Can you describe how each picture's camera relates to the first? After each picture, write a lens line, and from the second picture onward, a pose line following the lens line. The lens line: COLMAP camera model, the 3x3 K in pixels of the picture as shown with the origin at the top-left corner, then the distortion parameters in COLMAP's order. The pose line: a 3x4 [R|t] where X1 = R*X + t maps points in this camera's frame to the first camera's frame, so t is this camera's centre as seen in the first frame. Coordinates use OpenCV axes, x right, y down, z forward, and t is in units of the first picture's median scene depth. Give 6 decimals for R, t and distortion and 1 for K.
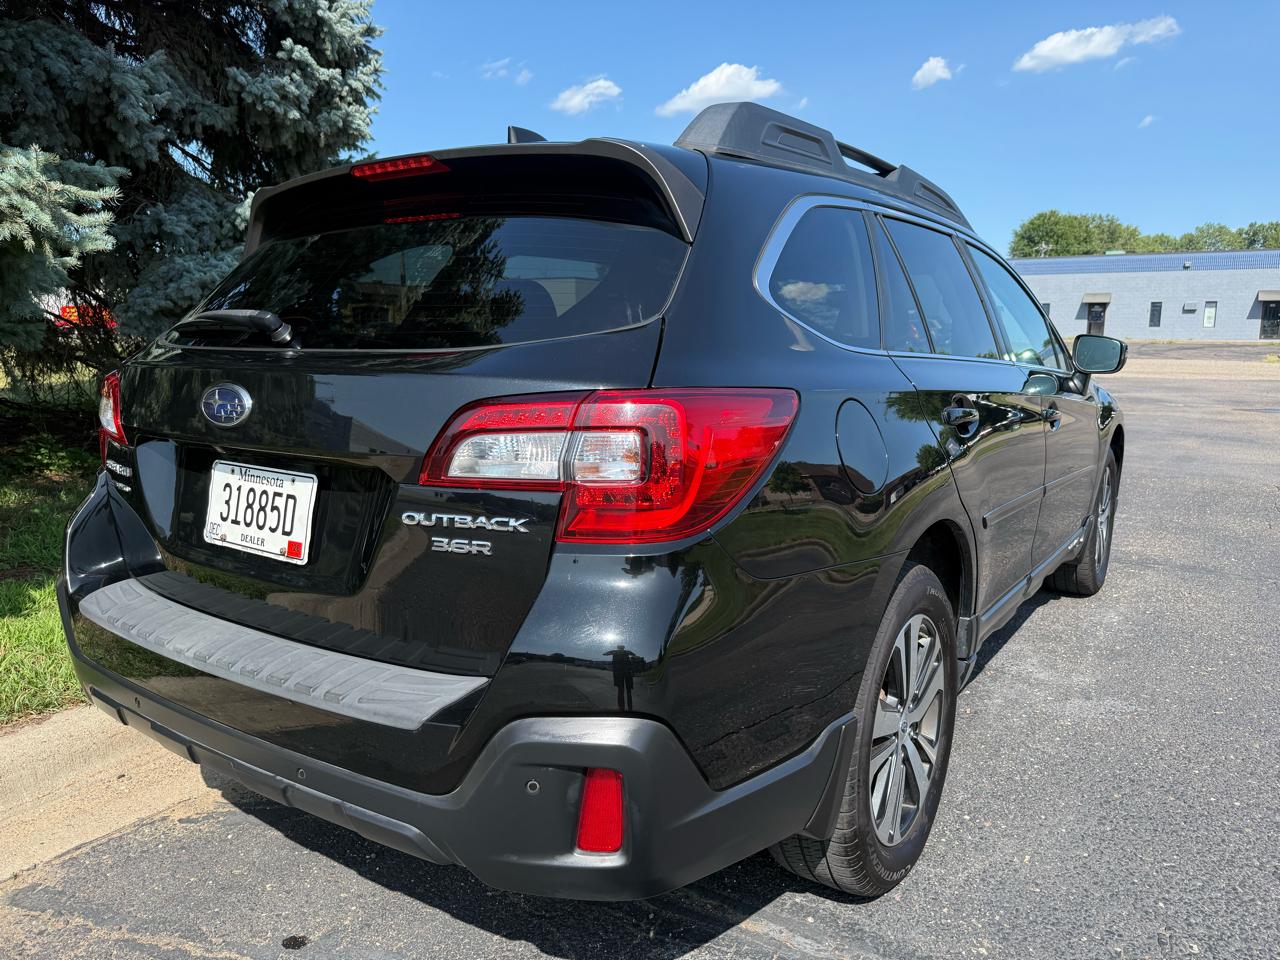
lens RADIAL K [[915.7, 0, 640.5], [0, 915.7, 477.0], [0, 0, 1]] dist [0.003085, -0.005290]
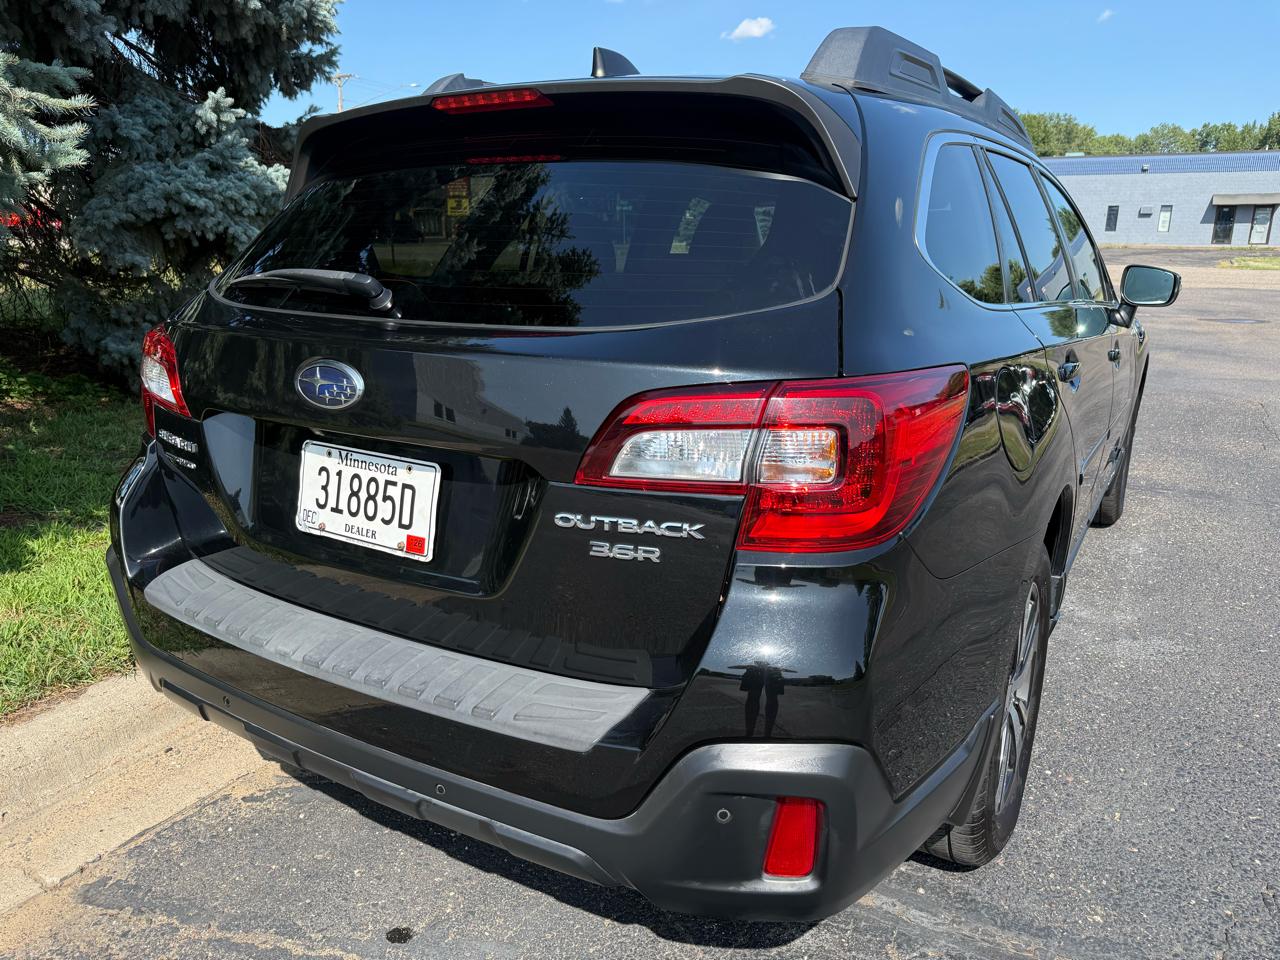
lens RADIAL K [[912.7, 0, 640.7], [0, 912.7, 475.9], [0, 0, 1]] dist [0.022098, -0.026829]
pose [[0.998577, -0.010935, 0.052198, -0.086042], [0.005551, 0.994748, 0.102206, -0.034403], [-0.053042, -0.101771, 0.993393, 0.041069]]
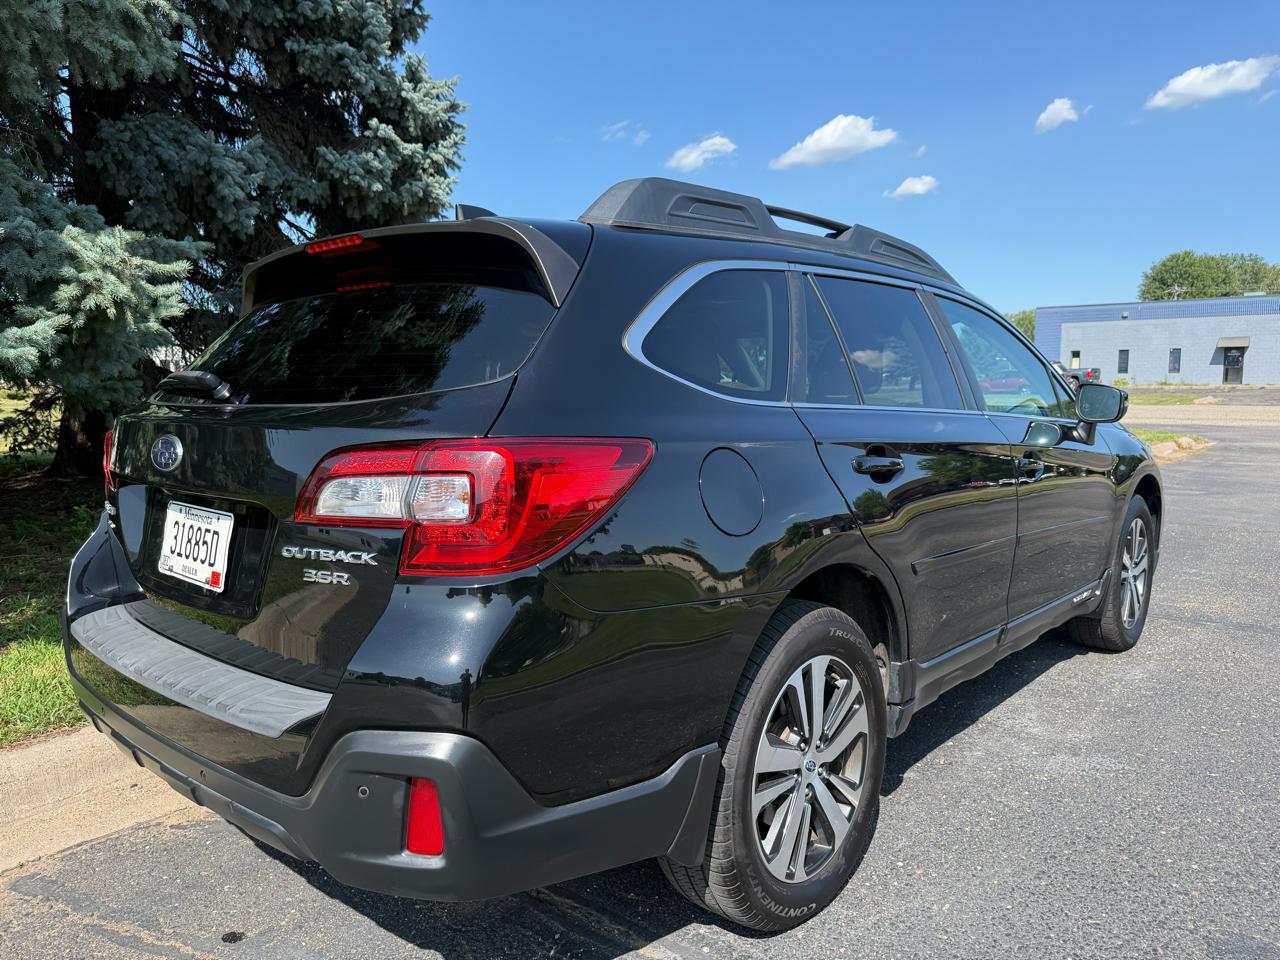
lens RADIAL K [[912.9, 0, 640.0], [0, 912.9, 480.0], [0, 0, 1]] dist [0.014940, -0.017846]
pose [[0.992141, 0.004573, -0.125038, 0.124976], [-0.010910, 0.998687, -0.050046, 0.003019], [0.124645, 0.051017, 0.990889, -0.032251]]
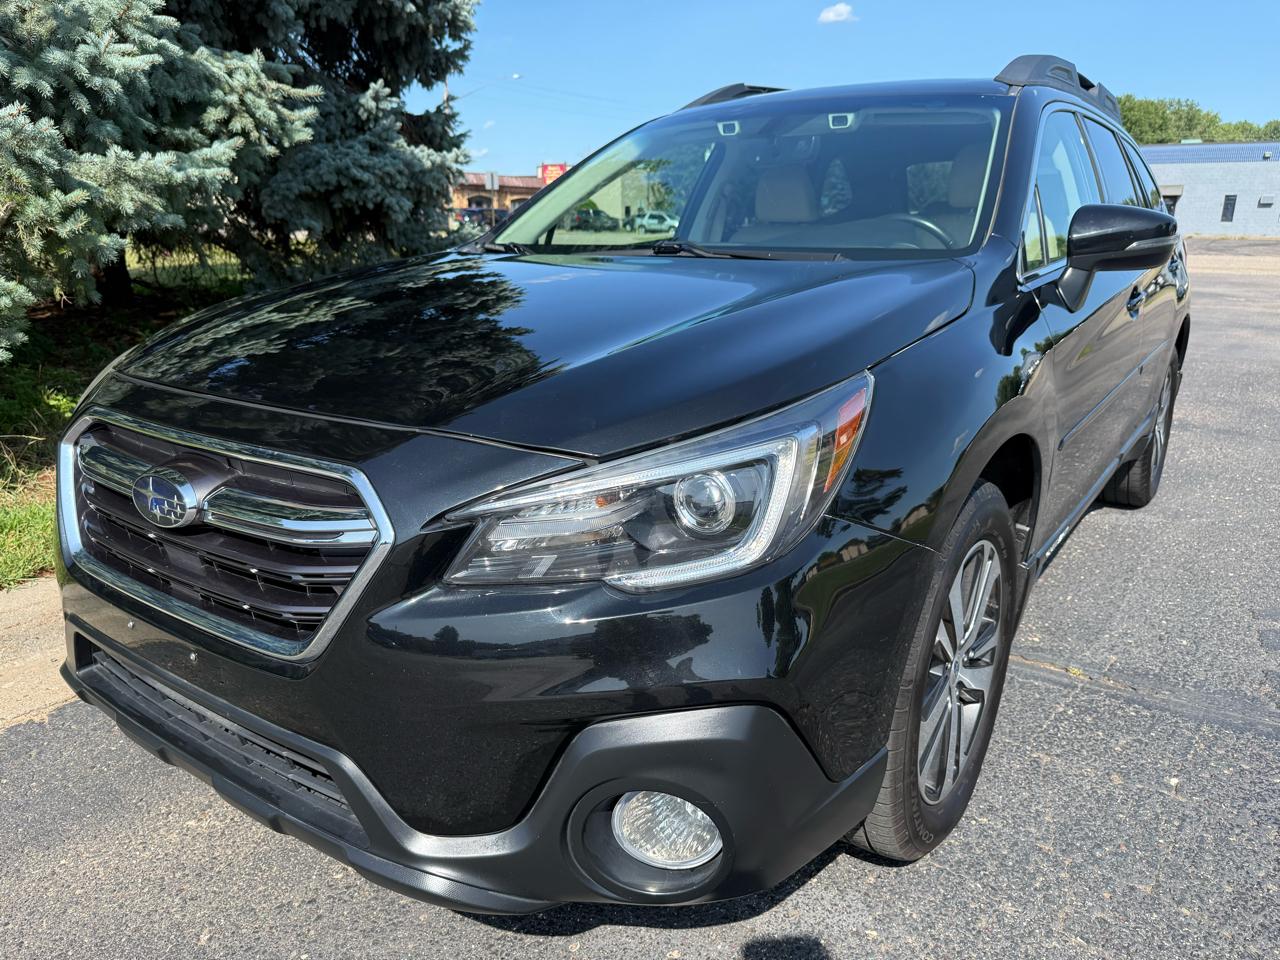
lens RADIAL K [[928.4, 0, 640.0], [0, 928.4, 480.0], [0, 0, 1]] dist [0.001334, -0.003940]
pose [[0.999031, 0.018243, -0.040043, -0.104013], [-0.013663, 0.993636, 0.111809, 0.052459], [0.041828, -0.111153, 0.992923, -0.240283]]
